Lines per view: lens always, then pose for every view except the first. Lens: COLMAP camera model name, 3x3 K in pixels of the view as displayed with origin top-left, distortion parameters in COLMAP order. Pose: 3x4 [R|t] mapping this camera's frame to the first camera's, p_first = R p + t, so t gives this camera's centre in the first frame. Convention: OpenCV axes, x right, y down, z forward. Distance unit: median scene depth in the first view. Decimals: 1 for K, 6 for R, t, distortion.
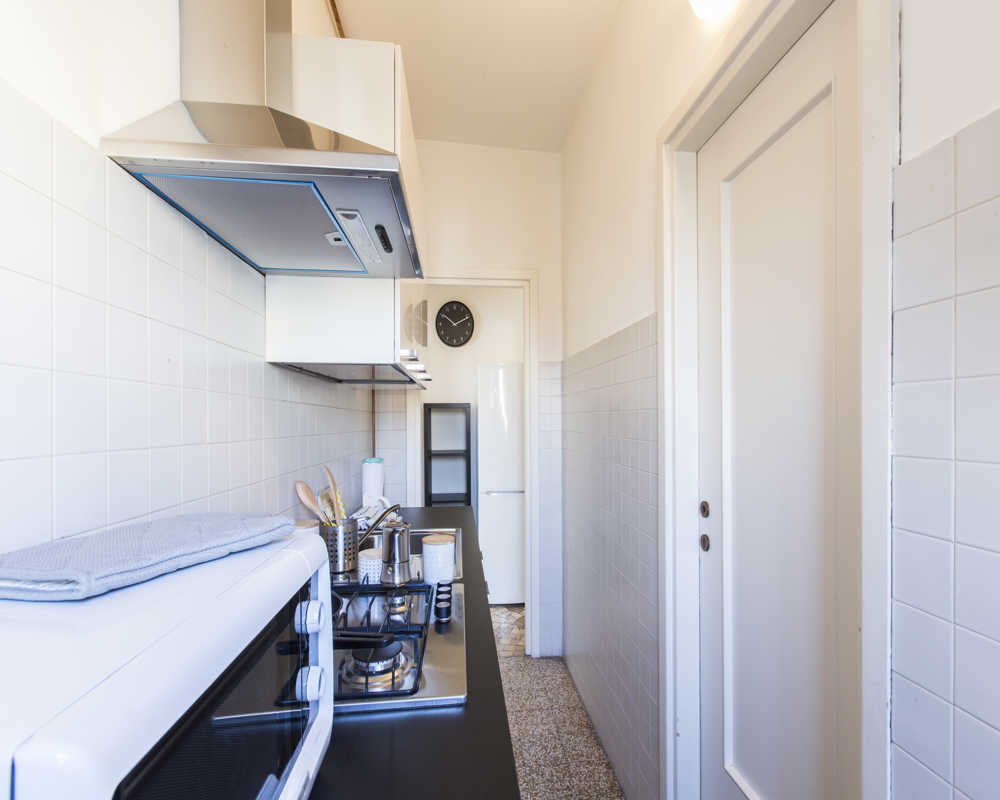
lens RADIAL K [[501.5, 0, 500.0], [0, 501.5, 400.0], [0, 0, 1]] dist [0.000464, 0.000194]
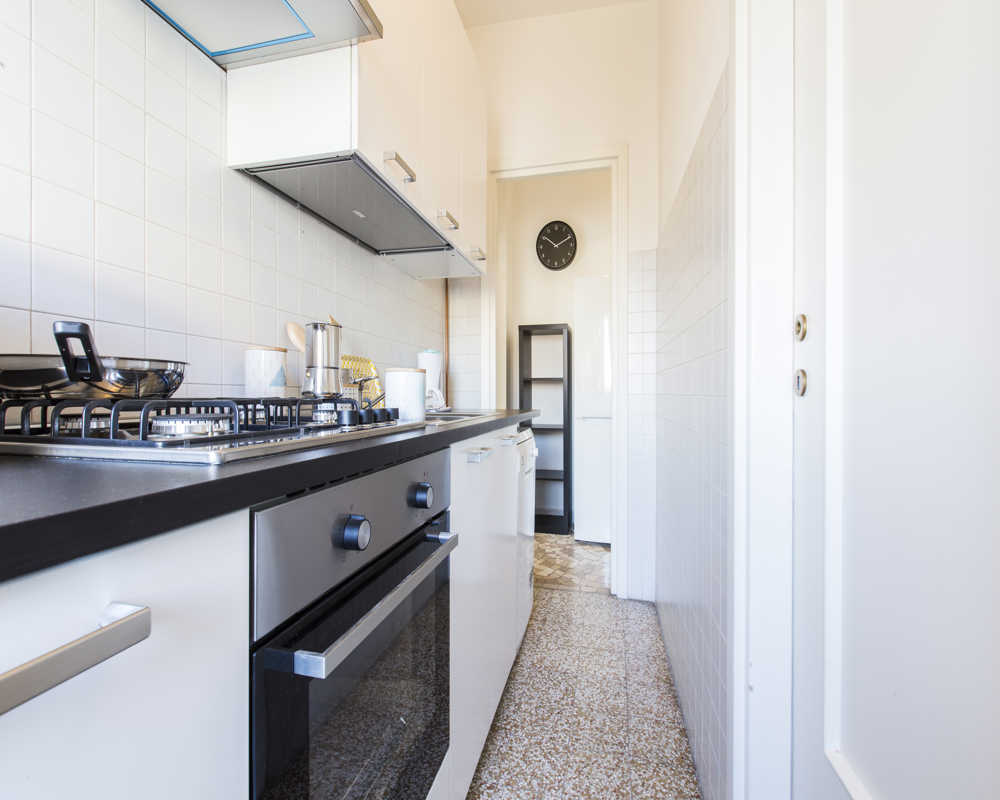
lens RADIAL K [[455.9, 0, 500.0], [0, 455.9, 400.0], [0, 0, 1]] dist [-0.003963, -0.000103]
pose [[0.934872, 0.008181, -0.354891, 0.167498], [-0.007242, 0.999966, 0.003971, 0.194546], [0.354912, -0.001143, 0.934899, 0.224715]]
